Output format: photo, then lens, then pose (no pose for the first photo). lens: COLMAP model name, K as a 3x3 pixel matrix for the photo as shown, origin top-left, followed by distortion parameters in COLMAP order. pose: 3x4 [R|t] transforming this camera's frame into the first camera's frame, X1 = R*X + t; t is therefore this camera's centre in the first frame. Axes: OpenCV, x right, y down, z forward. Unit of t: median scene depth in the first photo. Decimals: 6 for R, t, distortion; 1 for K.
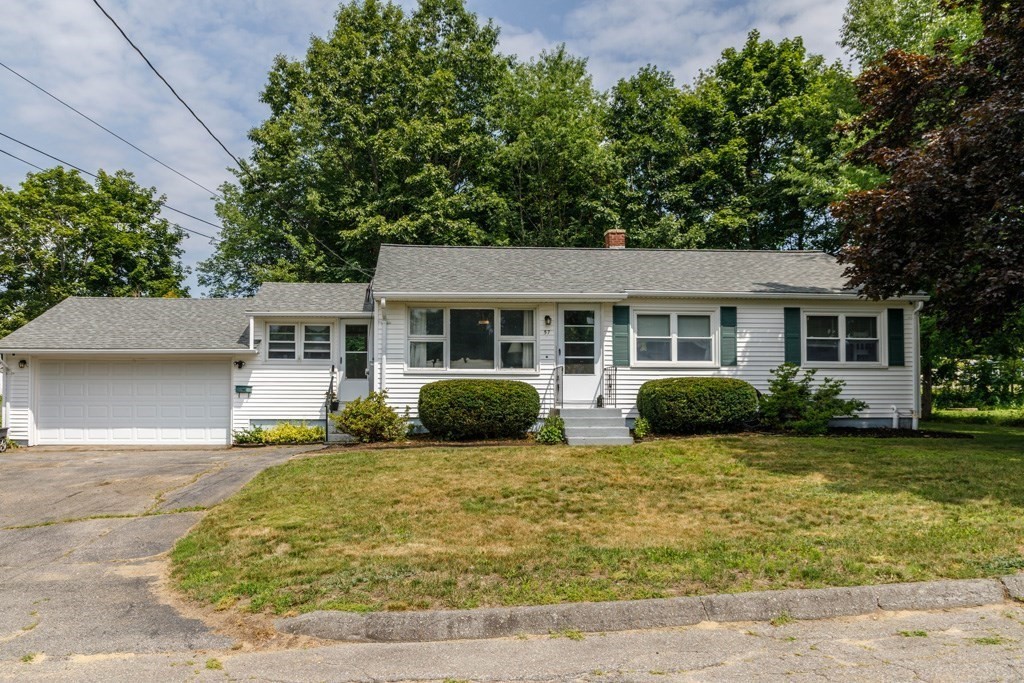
lens RADIAL K [[837.2, 0, 498.2], [0, 837.2, 389.2], [0, 0, 1]] dist [-0.018443, -0.023646]
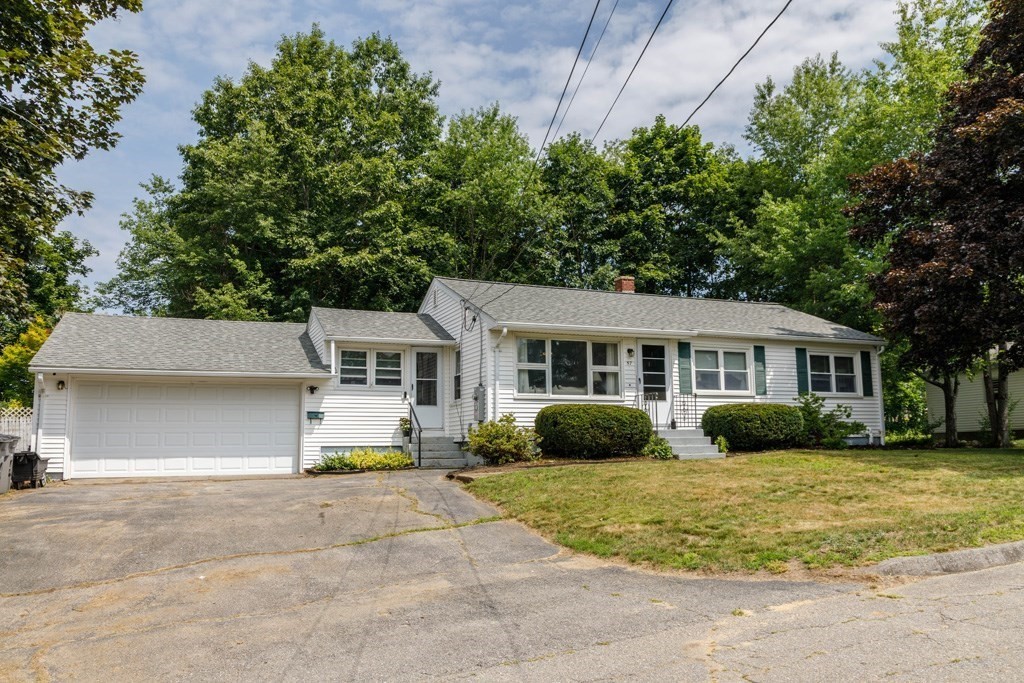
lens RADIAL K [[862.7, 0, 511.6], [0, 862.7, 345.7], [0, 0, 1]] dist [-0.050608, -0.003170]
pose [[0.929243, 0.031880, 0.368092, -0.461894], [0.007370, 0.994473, -0.104736, 0.025790], [-0.369396, 0.100038, 0.923872, -0.015191]]
